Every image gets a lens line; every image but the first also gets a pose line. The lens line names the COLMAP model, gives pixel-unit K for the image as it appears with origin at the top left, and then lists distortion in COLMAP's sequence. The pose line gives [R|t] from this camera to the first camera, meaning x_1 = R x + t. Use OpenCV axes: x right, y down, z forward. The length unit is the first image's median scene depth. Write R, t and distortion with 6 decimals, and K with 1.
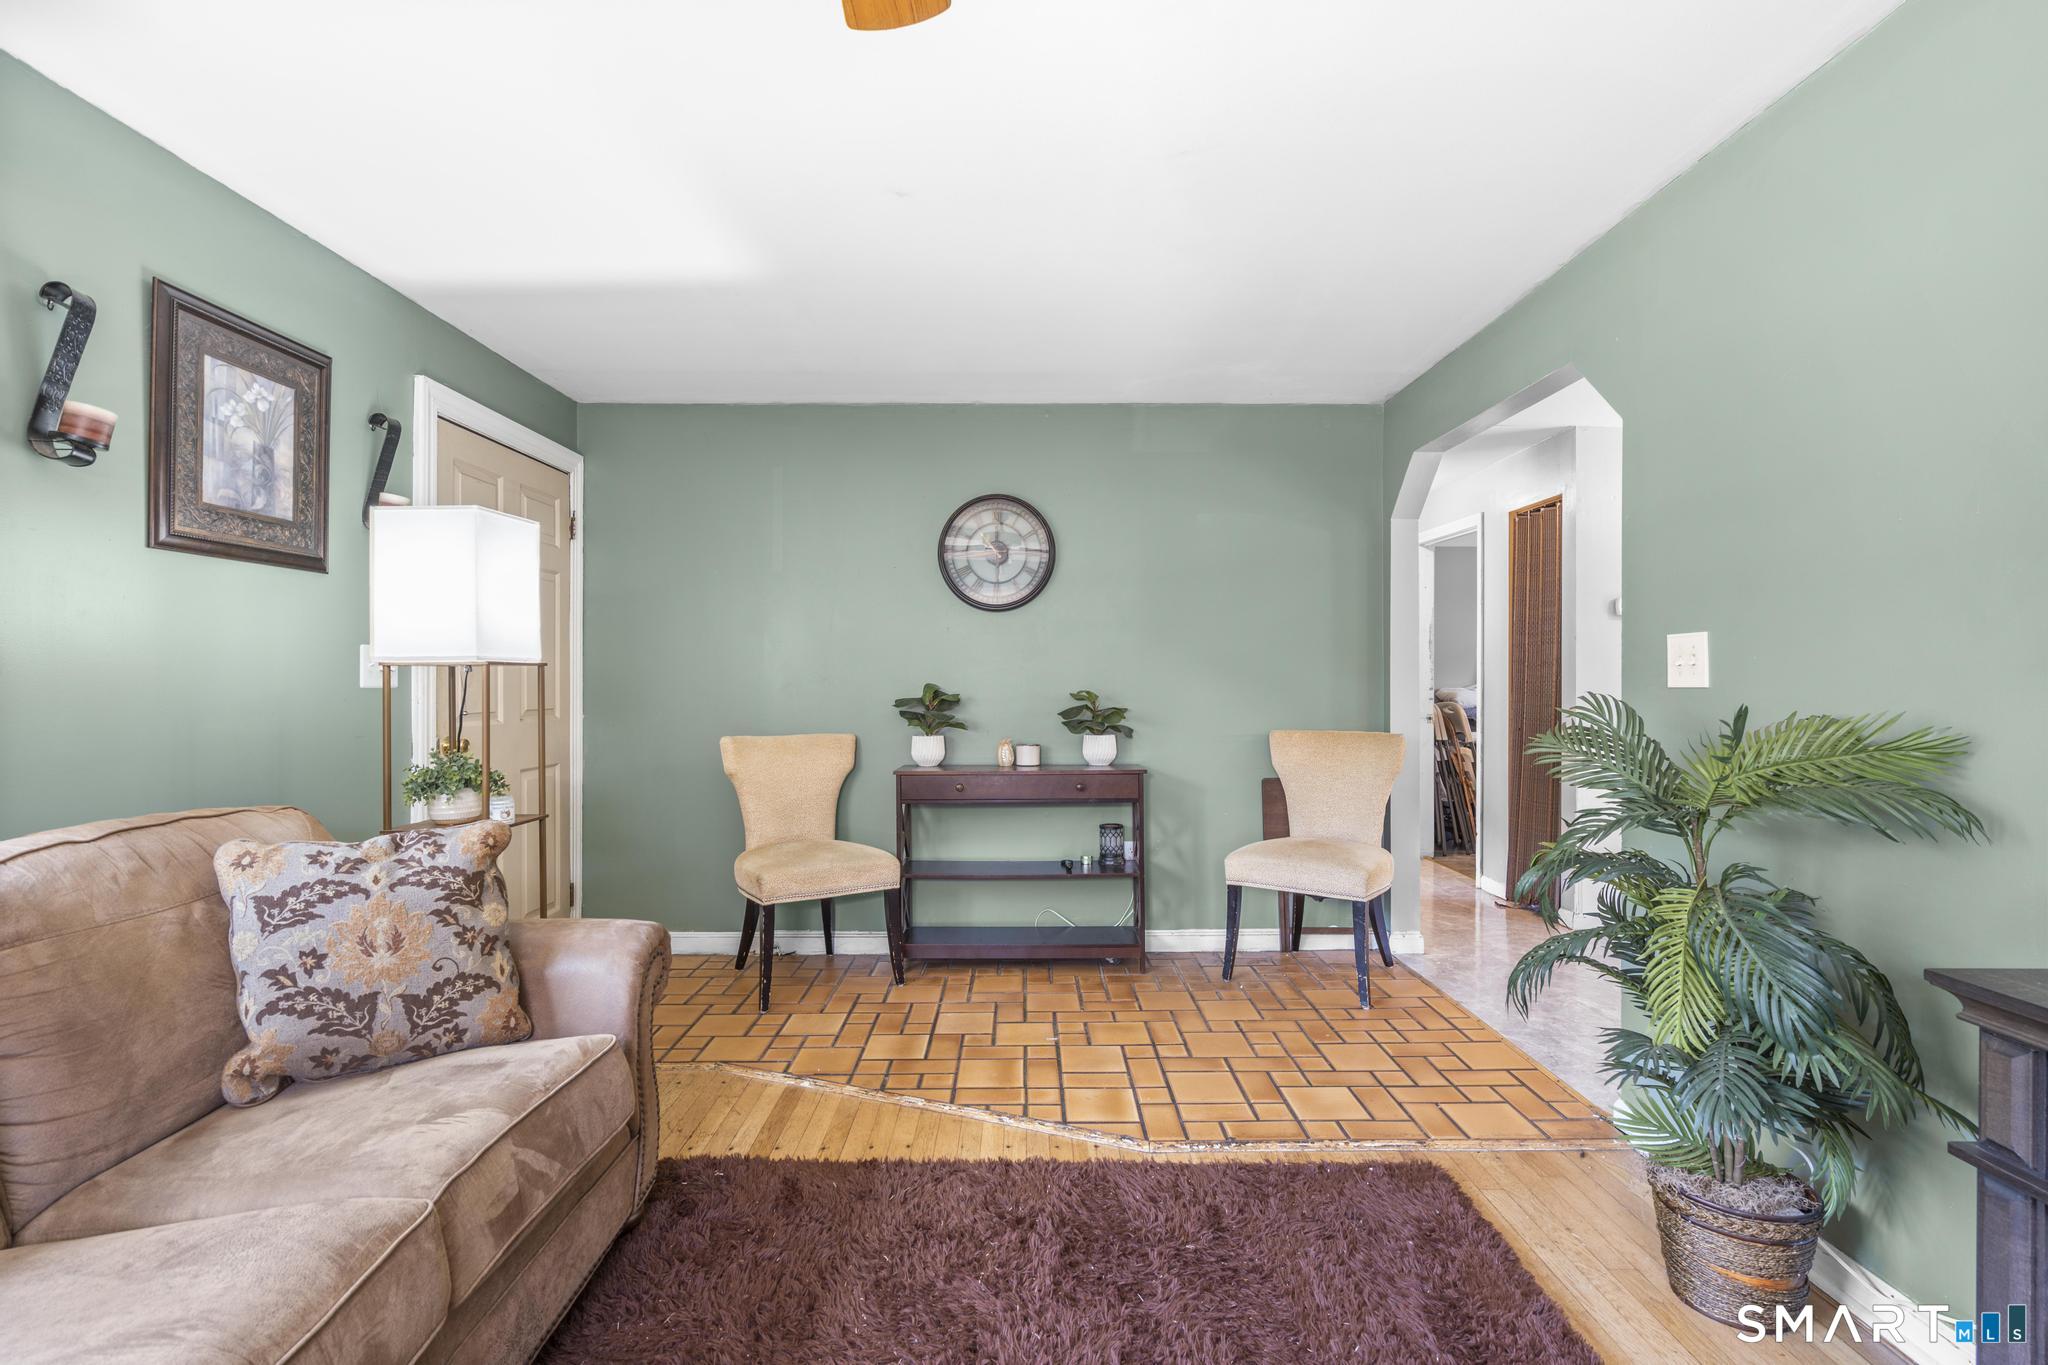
lens RADIAL K [[929.6, 0, 1029.6], [0, 929.6, 676.2], [0, 0, 1]] dist [0.000776, 0.000827]
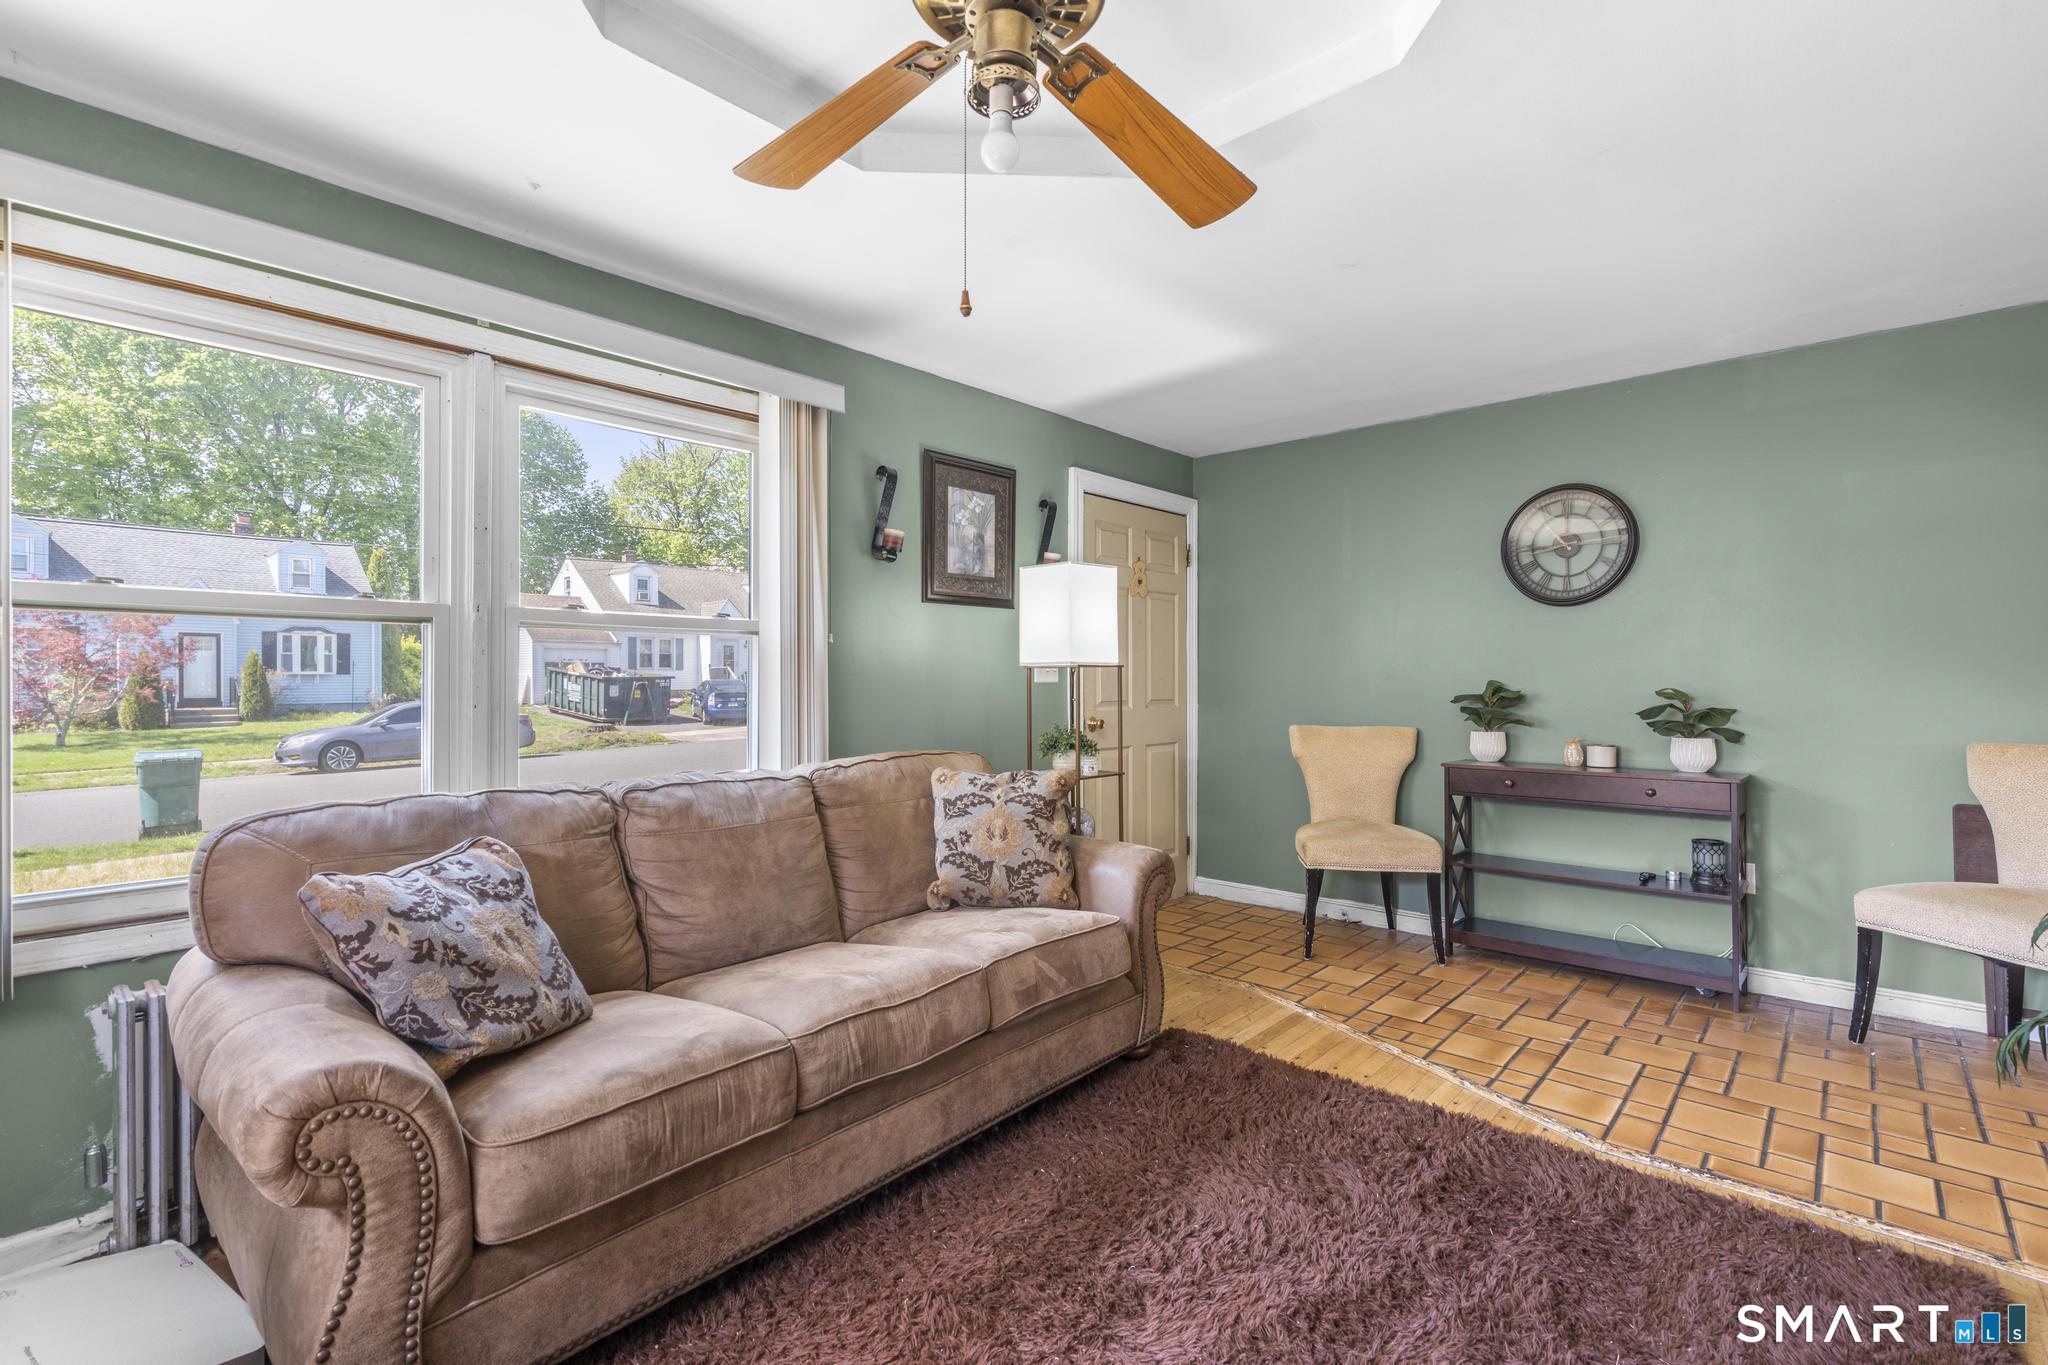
lens RADIAL K [[929.6, 0, 1029.6], [0, 929.6, 676.2], [0, 0, 1]] dist [0.000776, 0.000827]
pose [[0.736908, -0.001516, -0.675991, 0.348081], [0.004004, 0.999990, 0.002123, -0.001002], [0.675981, -0.004271, 0.736907, -0.143647]]
